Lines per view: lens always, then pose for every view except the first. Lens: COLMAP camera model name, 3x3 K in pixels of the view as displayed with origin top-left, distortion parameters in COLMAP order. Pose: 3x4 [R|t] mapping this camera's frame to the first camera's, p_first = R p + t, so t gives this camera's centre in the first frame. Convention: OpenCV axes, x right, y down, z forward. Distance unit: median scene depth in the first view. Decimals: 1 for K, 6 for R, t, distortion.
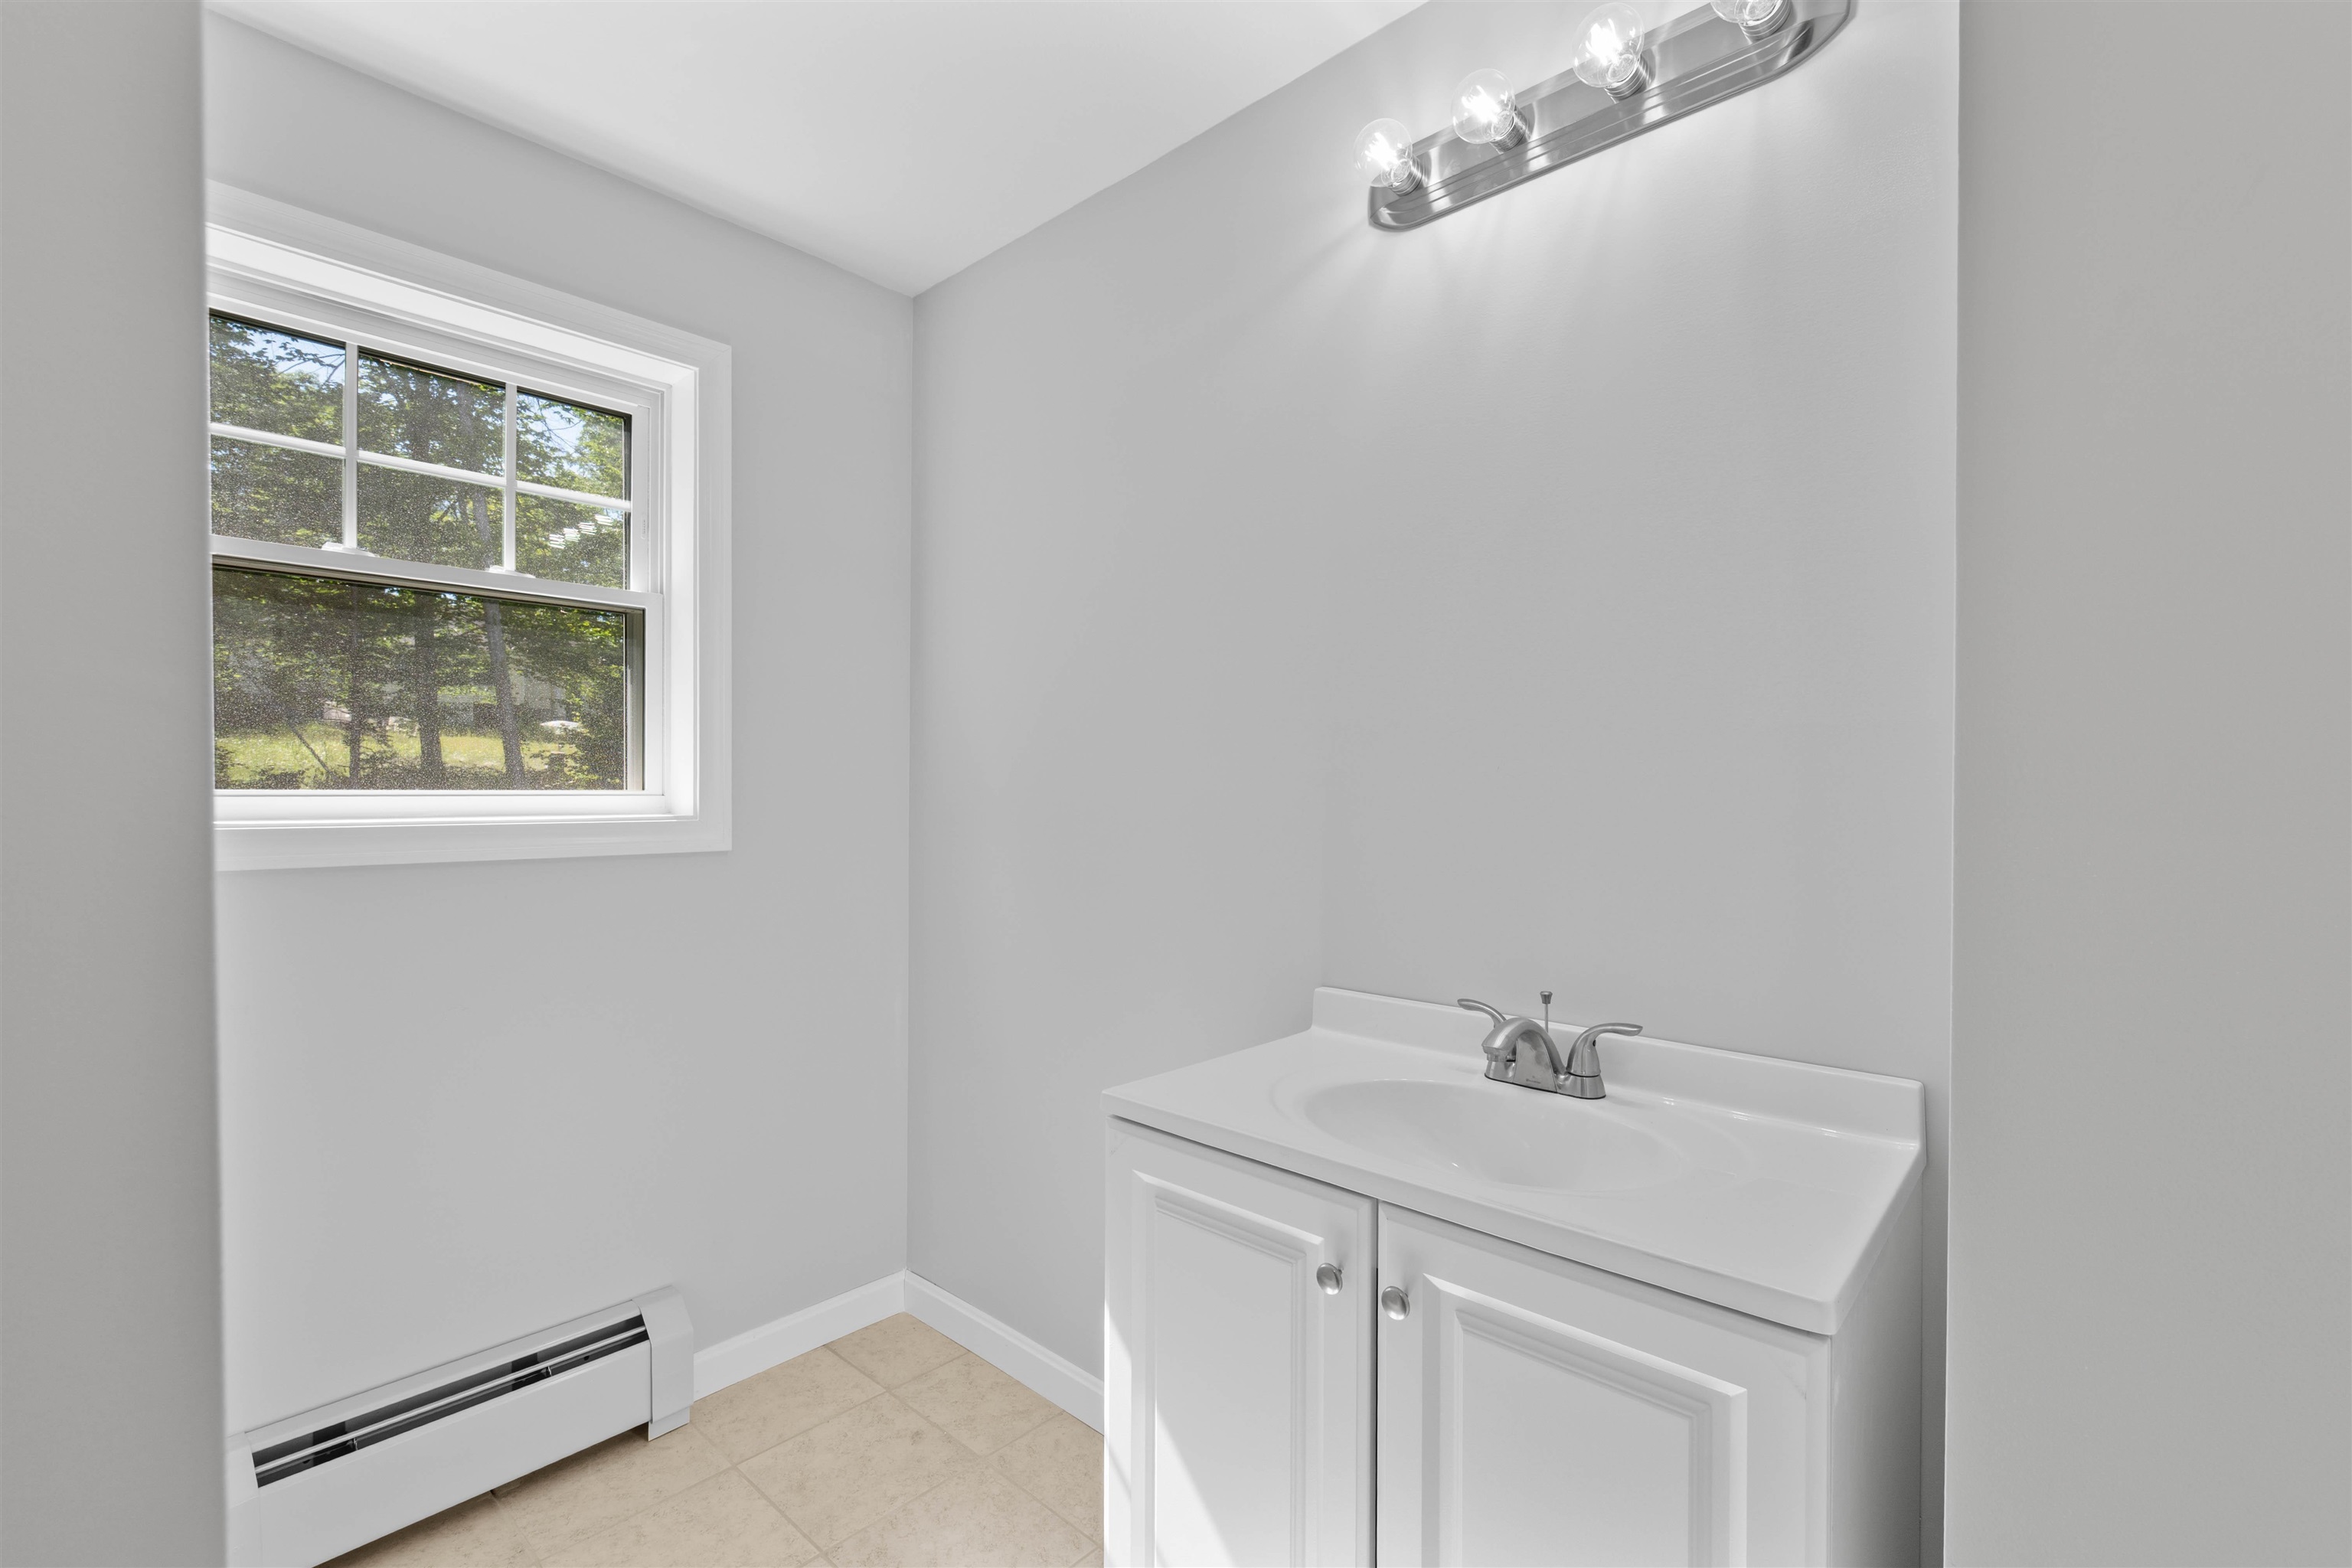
lens RADIAL K [[1036.3, 0, 1175.8], [0, 1036.3, 790.0], [0, 0, 1]] dist [0.006940, 0.000643]
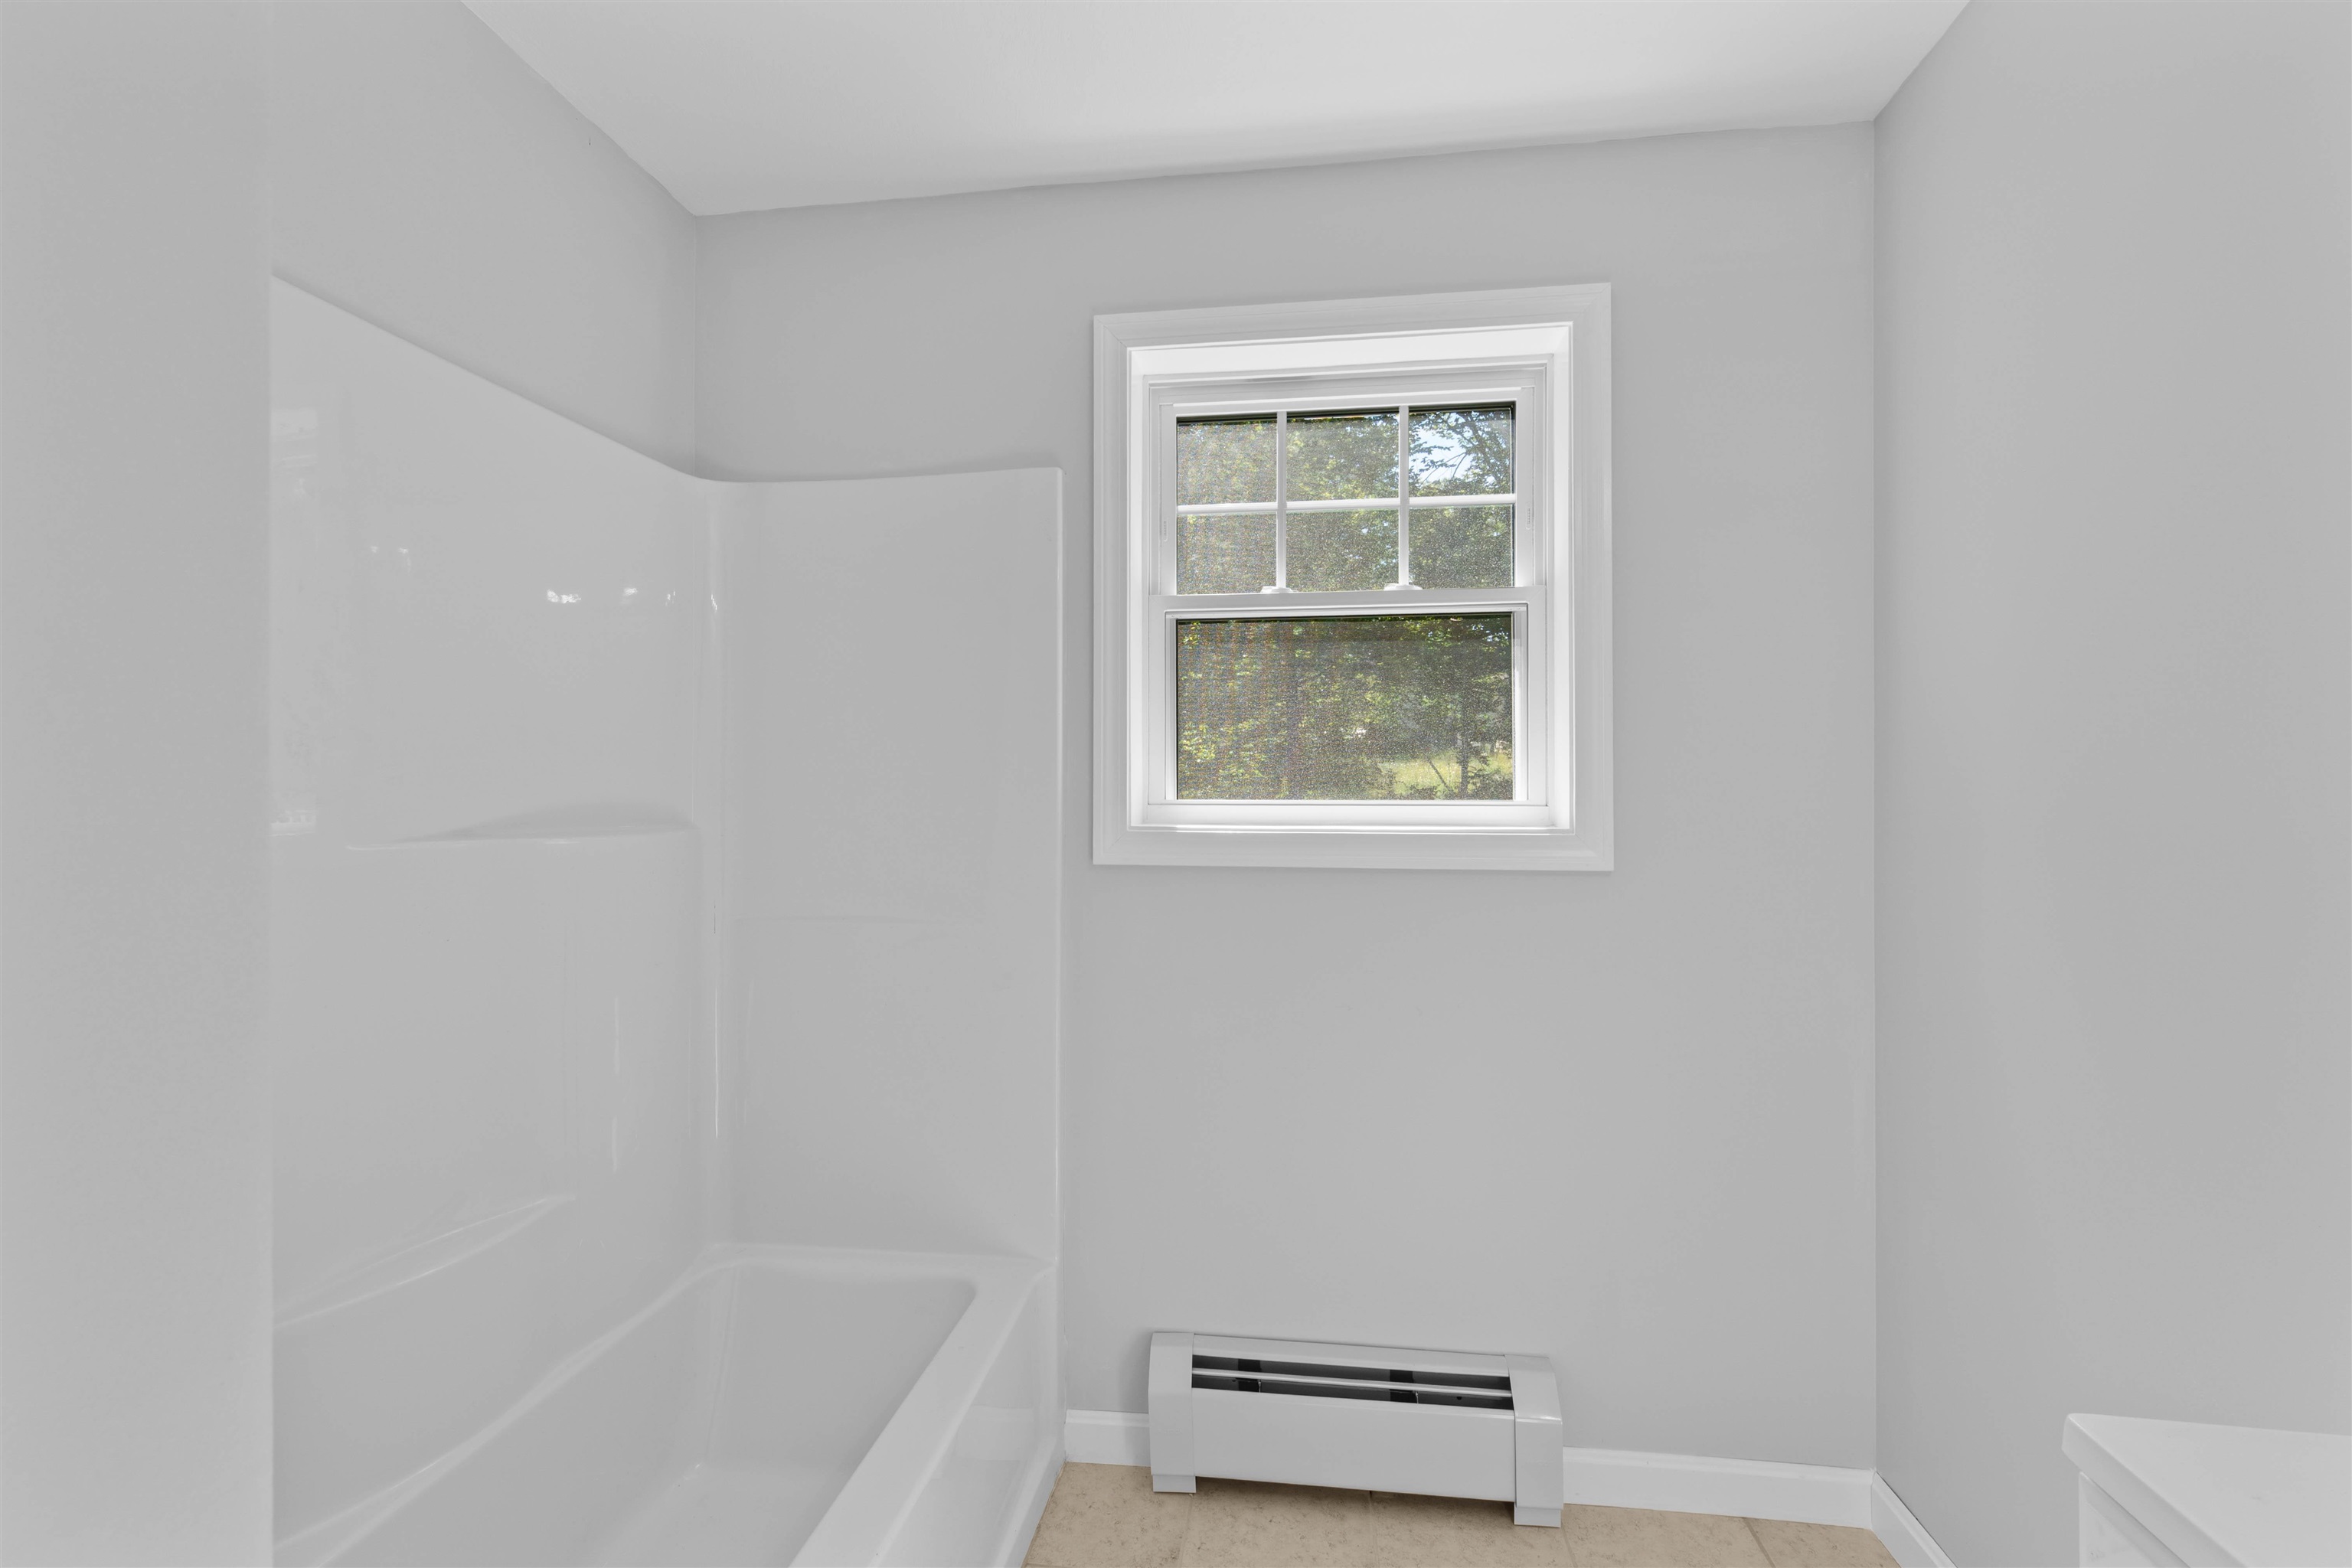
lens RADIAL K [[1036.3, 0, 1181.6], [0, 1036.3, 785.4], [0, 0, 1]] dist [0.006940, 0.000643]
pose [[0.580195, -0.012504, -0.814382, 0.062355], [-0.000227, 0.999880, -0.015514, 0.001278], [0.814477, 0.009186, 0.580122, 0.222176]]
